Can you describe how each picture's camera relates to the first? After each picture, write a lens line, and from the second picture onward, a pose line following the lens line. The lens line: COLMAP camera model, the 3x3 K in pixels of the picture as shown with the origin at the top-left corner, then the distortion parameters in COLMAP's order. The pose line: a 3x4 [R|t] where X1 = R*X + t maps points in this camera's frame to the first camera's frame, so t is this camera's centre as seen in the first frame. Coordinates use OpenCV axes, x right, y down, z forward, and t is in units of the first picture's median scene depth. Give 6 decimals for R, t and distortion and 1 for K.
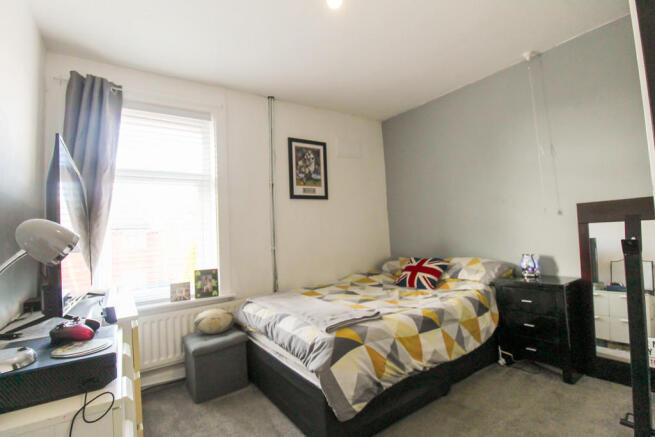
lens RADIAL K [[309.7, 0, 327.5], [0, 309.7, 218.5], [0, 0, 1]] dist [0.001952, -0.011048]
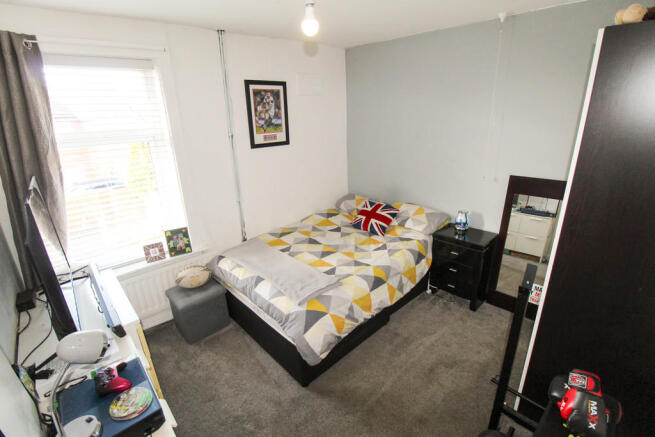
lens RADIAL K [[309.7, 0, 327.5], [0, 309.7, 218.5], [0, 0, 1]] dist [0.001952, -0.011048]
pose [[0.988408, -0.031338, 0.148549, -0.044814], [-0.026985, 0.926619, 0.375033, -0.300839], [-0.149401, -0.374694, 0.915032, -0.019022]]
